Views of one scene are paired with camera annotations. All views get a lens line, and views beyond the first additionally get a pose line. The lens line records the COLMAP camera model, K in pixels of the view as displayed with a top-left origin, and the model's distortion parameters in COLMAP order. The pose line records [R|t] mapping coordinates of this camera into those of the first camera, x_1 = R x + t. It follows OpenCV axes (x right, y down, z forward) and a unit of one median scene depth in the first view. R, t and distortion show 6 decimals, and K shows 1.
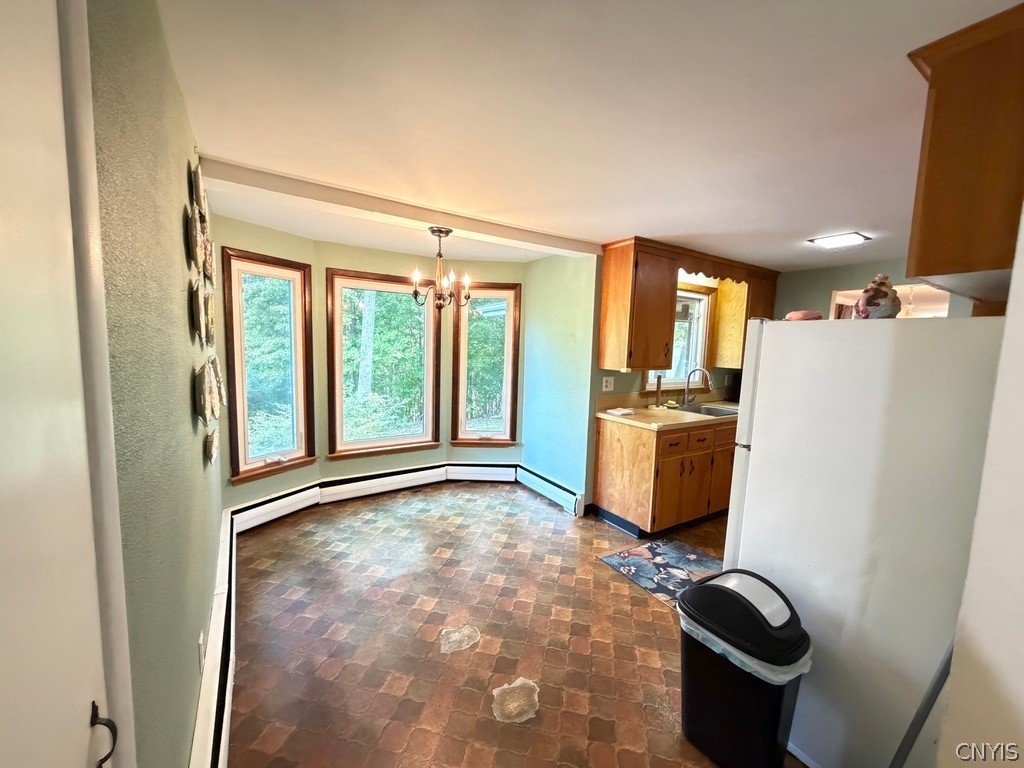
lens RADIAL K [[404.2, 0, 513.3], [0, 404.2, 385.5], [0, 0, 1]] dist [-0.002772, 0.000289]
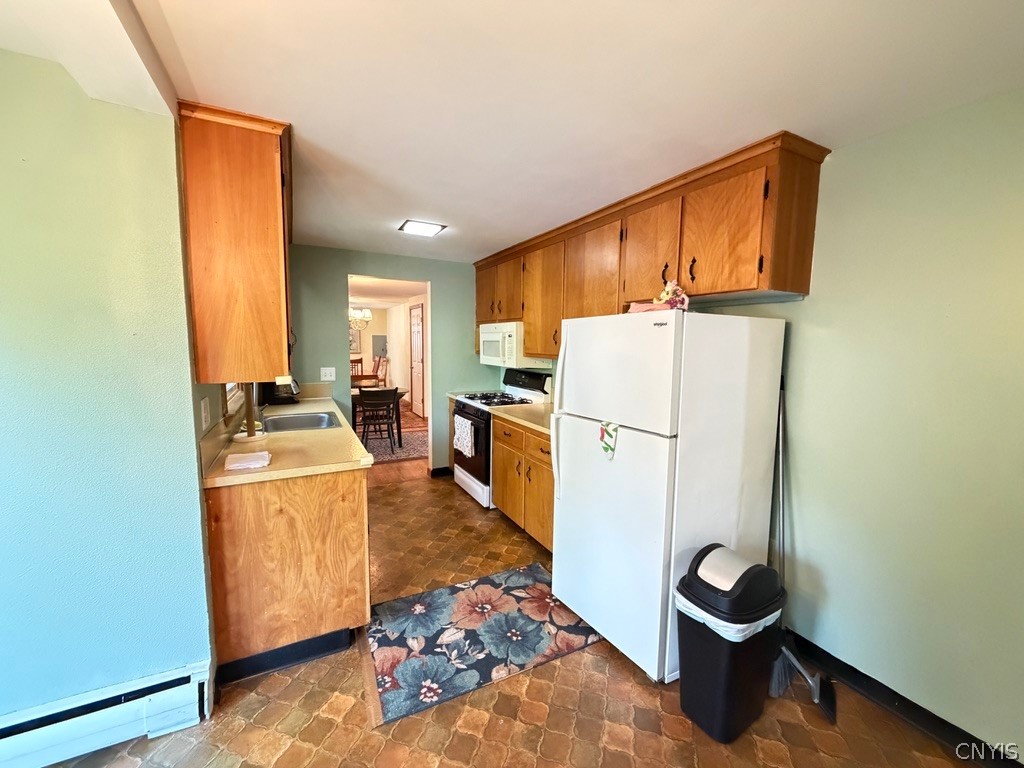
lens RADIAL K [[404.2, 0, 512.5], [0, 404.2, 382.0], [0, 0, 1]] dist [-0.002772, 0.000289]
pose [[0.086057, -0.131868, 0.987525, -0.243201], [0.089222, 0.988239, 0.124189, -0.081677], [-0.992287, 0.077422, 0.096810, 0.712088]]
